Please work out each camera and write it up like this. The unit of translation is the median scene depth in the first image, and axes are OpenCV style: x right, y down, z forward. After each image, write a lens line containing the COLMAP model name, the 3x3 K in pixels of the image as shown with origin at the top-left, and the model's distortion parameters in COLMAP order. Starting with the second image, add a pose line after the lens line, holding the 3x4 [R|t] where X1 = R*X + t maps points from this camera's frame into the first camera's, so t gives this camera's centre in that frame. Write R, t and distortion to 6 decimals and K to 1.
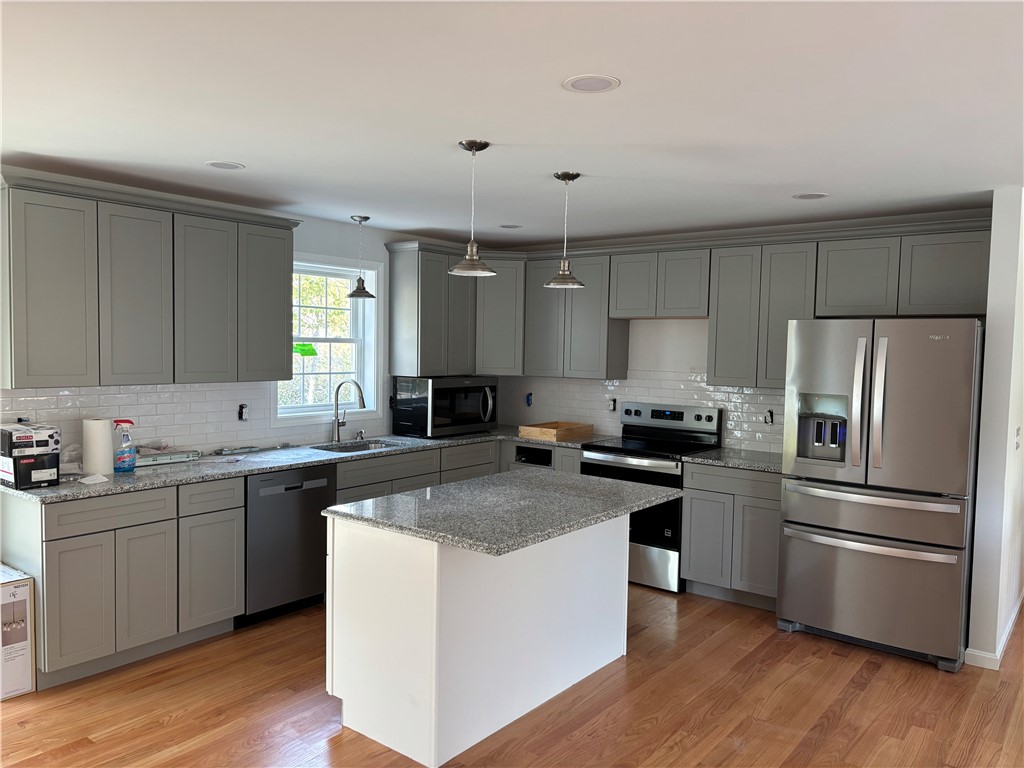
lens RADIAL K [[767.7, 0, 510.1], [0, 767.7, 392.0], [0, 0, 1]] dist [0.011543, -0.034360]
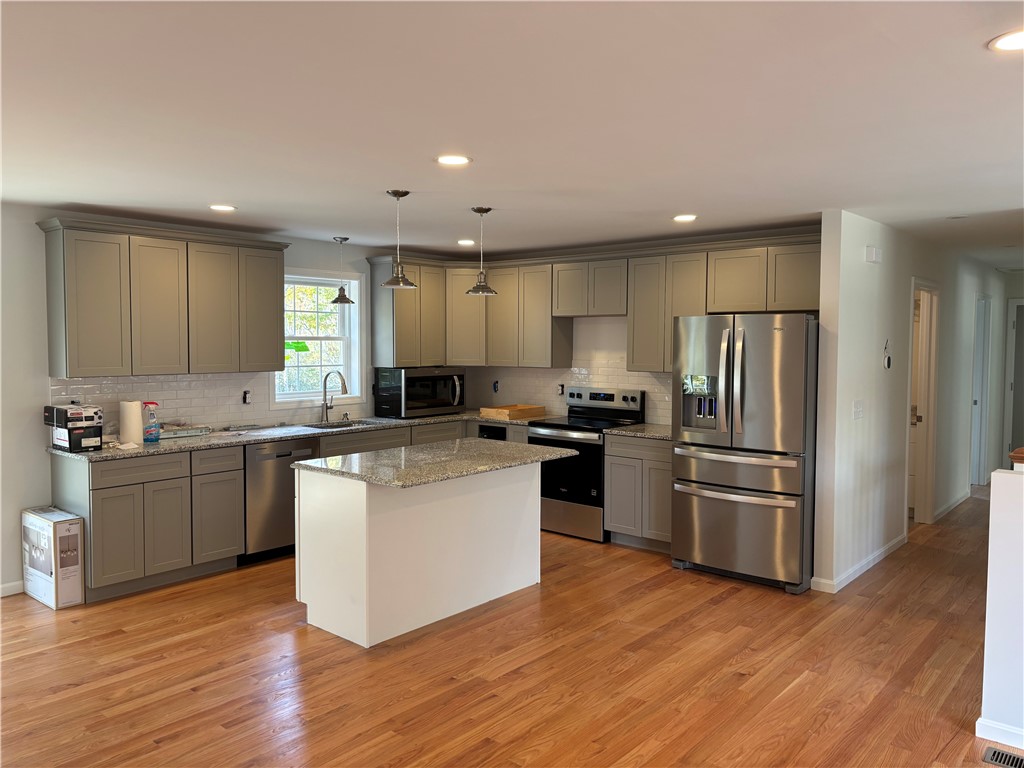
lens RADIAL K [[767.7, 0, 517.4], [0, 767.7, 379.0], [0, 0, 1]] dist [0.011543, -0.034360]
pose [[0.999082, -0.013162, -0.040773, 0.169141], [0.012659, 0.999841, -0.012576, 0.021527], [0.040932, 0.012049, 0.999089, -0.271547]]
